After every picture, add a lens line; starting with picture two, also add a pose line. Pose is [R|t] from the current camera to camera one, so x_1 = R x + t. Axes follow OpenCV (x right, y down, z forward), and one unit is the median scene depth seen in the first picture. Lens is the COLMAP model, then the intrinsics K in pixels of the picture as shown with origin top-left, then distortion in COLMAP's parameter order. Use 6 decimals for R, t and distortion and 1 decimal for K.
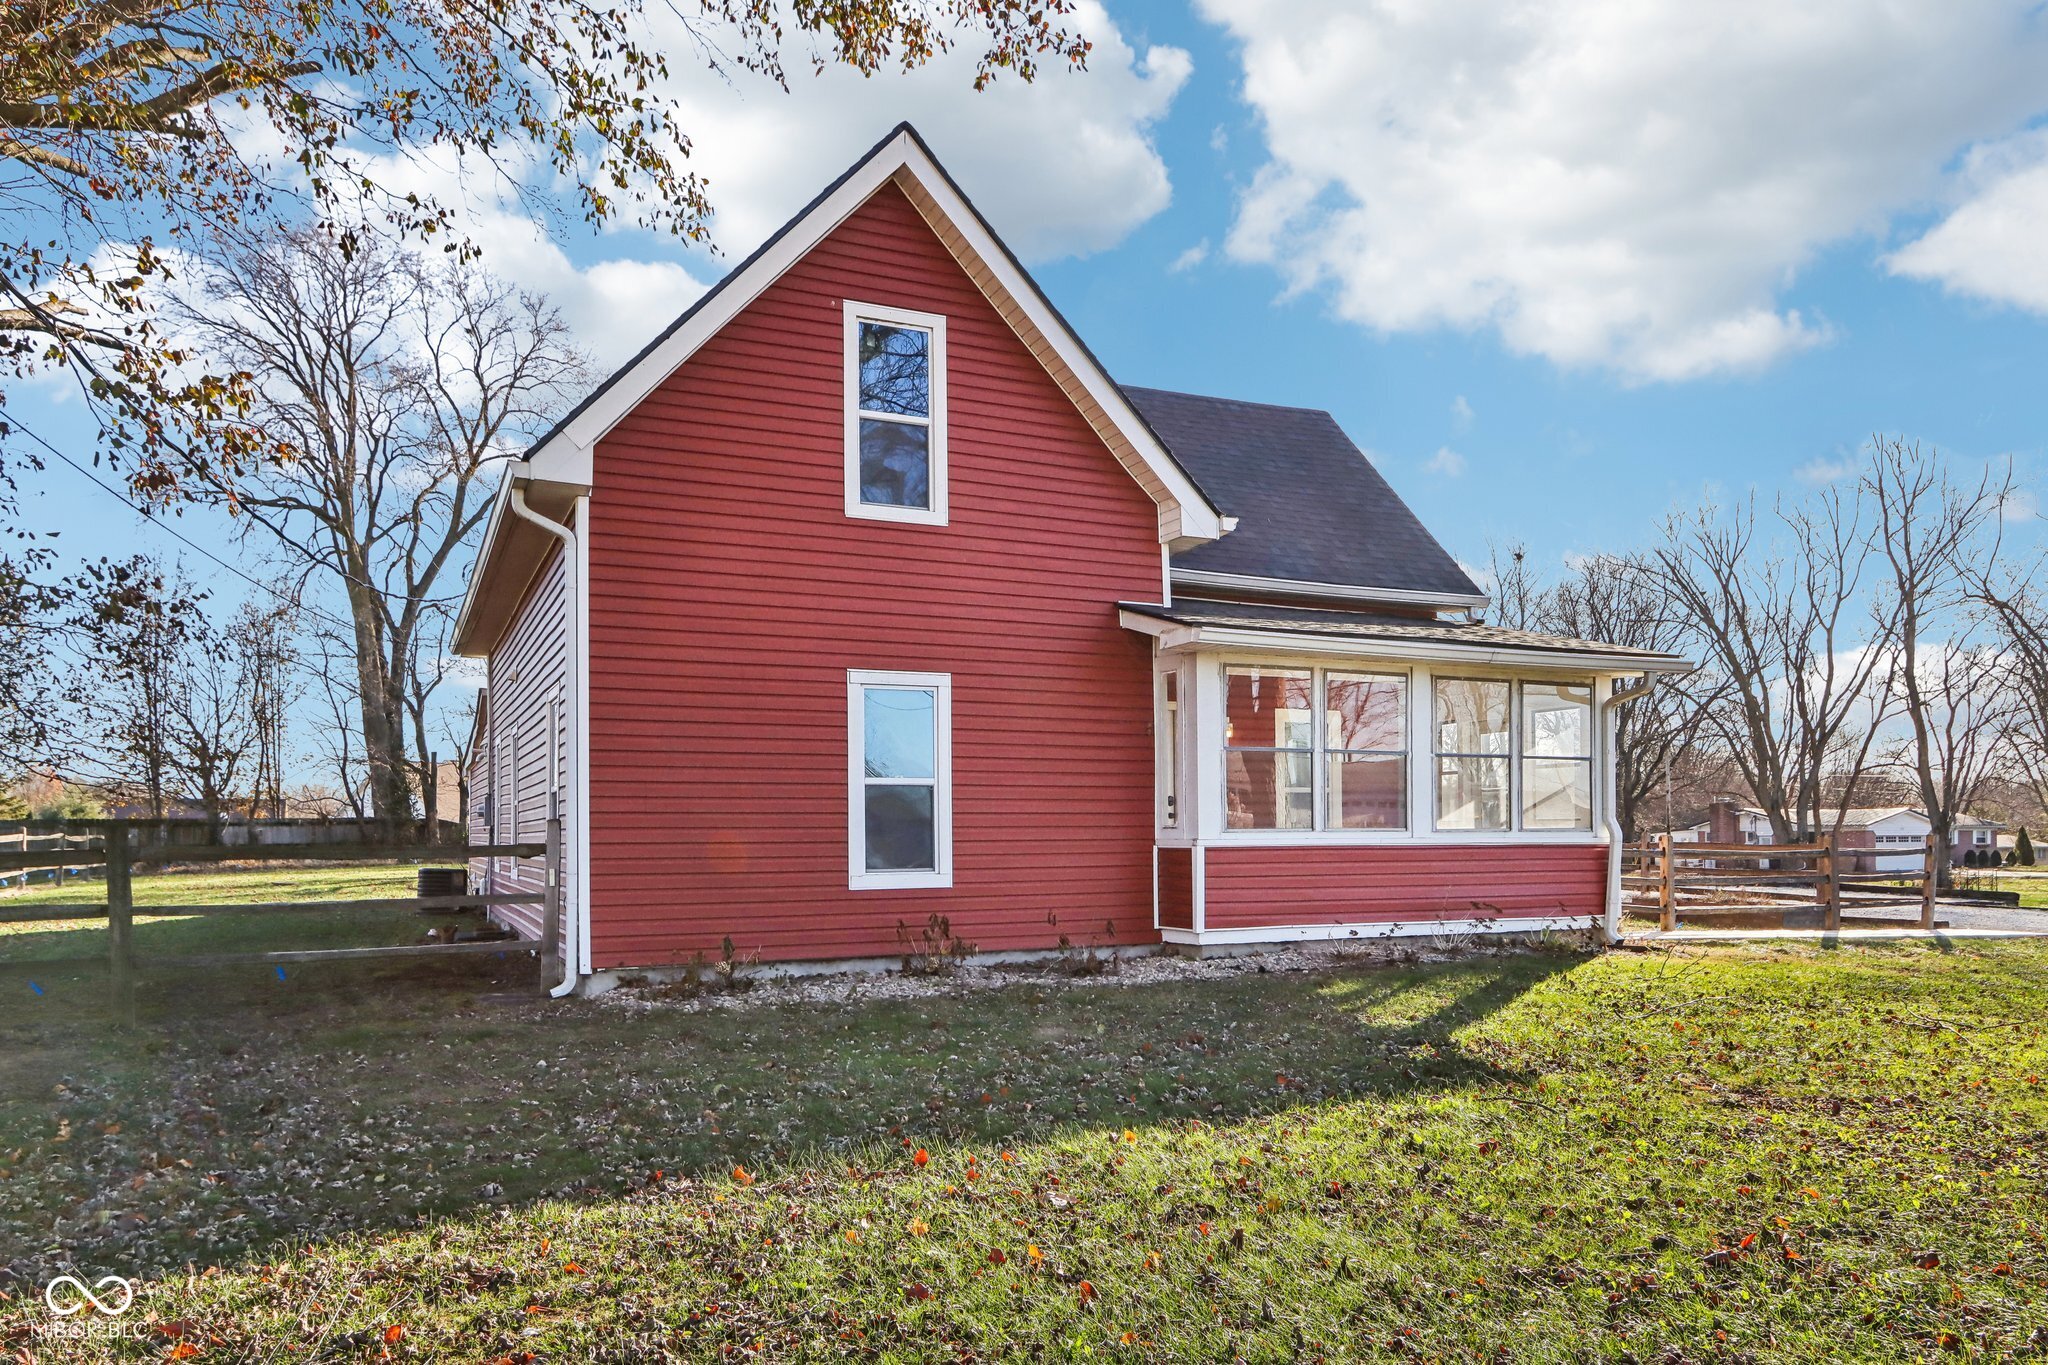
lens RADIAL K [[1363.8, 0, 1024.7], [0, 1363.8, 800.2], [0, 0, 1]] dist [0.001067, 0.001781]
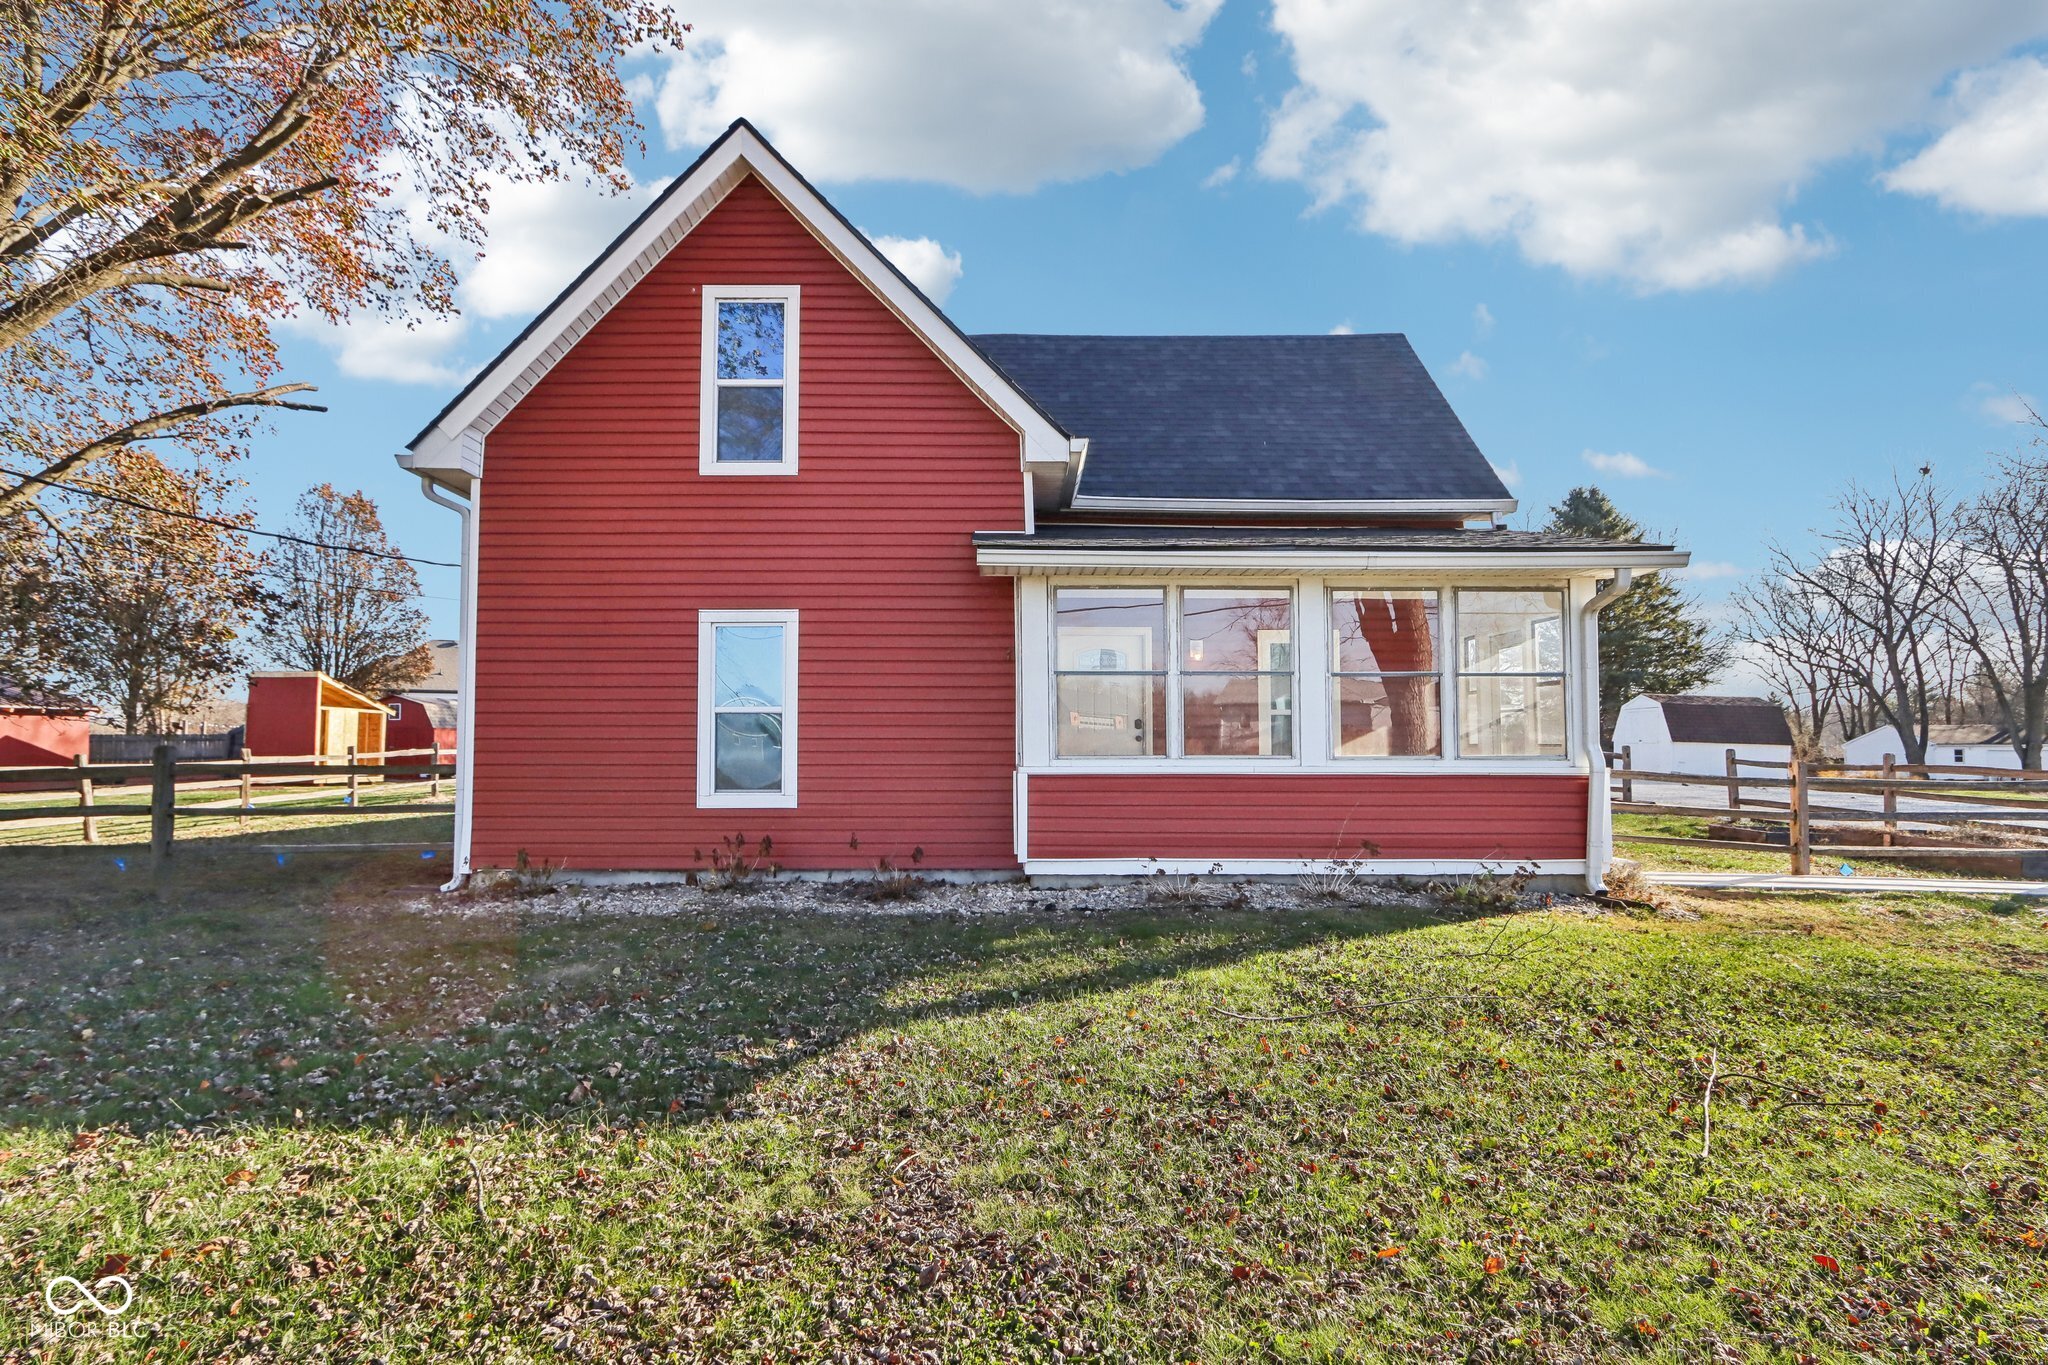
lens RADIAL K [[1022.6, 0, 1024.0], [0, 1022.6, 682.5], [0, 0, 1]] dist [-0.009668, -0.000575]
pose [[0.912236, -0.017937, -0.409273, 0.439292], [0.005565, 0.999491, -0.031400, -0.008792], [0.409628, 0.026367, 0.911872, 0.335952]]
